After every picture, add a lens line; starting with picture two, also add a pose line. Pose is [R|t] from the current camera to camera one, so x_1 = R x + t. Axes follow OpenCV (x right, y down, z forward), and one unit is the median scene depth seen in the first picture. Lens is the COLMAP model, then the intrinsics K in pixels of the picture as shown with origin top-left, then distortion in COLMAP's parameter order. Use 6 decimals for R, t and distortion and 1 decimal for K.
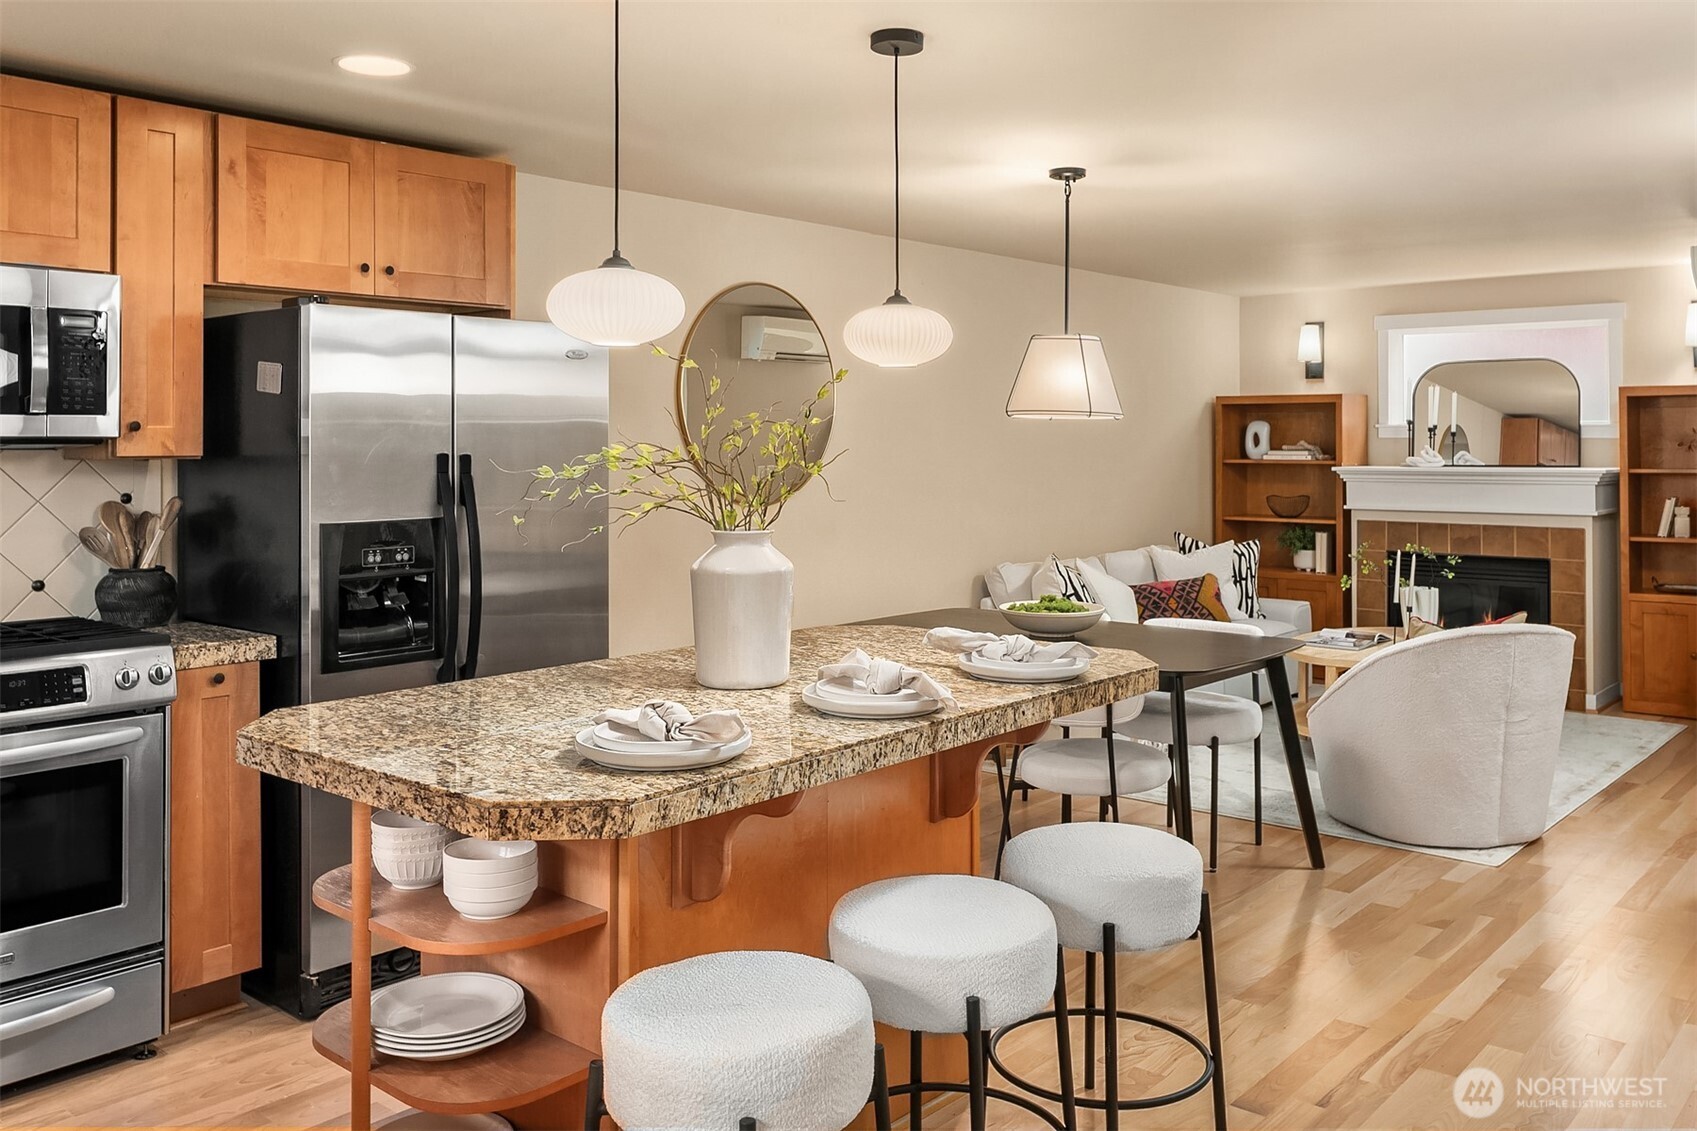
lens RADIAL K [[1381.0, 0, 849.8], [0, 1381.0, 423.8], [0, 0, 1]] dist [-0.003436, -0.003787]
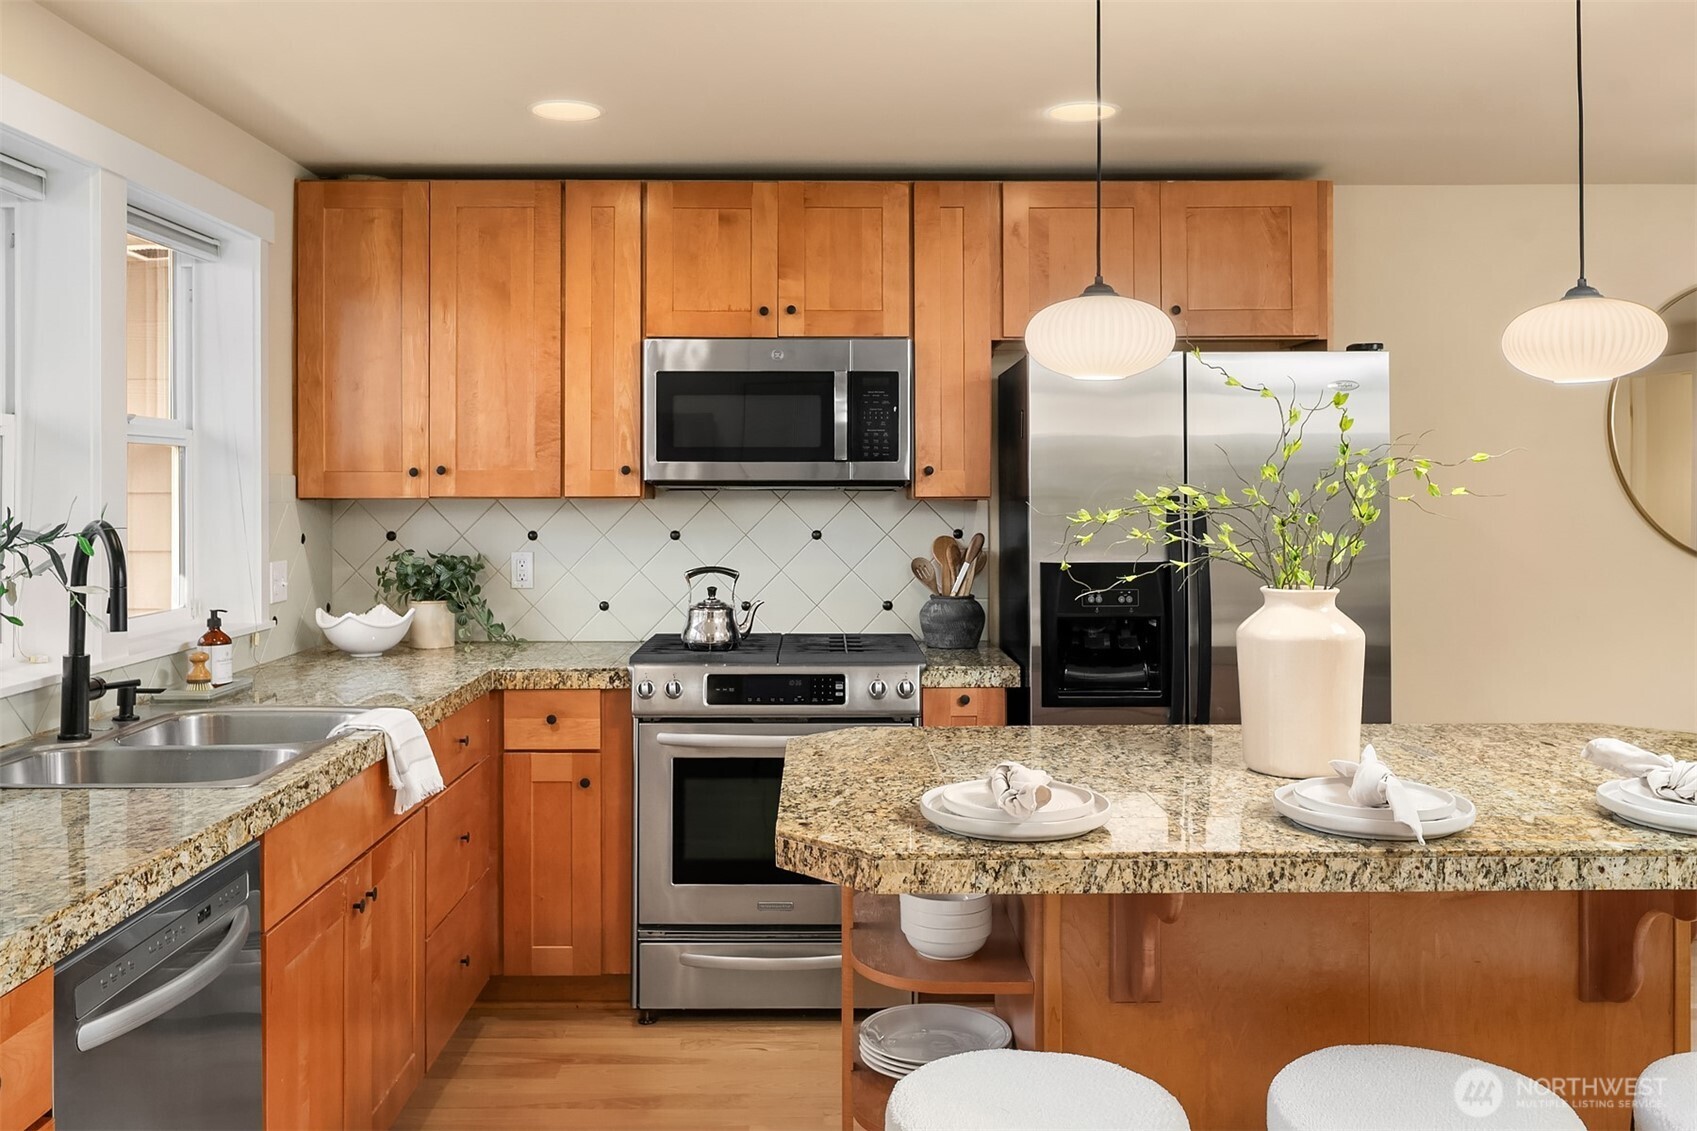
lens RADIAL K [[1405.0, 0, 846.4], [0, 1405.0, 477.5], [0, 0, 1]] dist [-0.003406, -0.000171]
pose [[0.662908, -0.004825, -0.748685, 0.325384], [0.011553, 0.999926, 0.003785, 0.002609], [0.748612, -0.011159, 0.662915, 0.193871]]
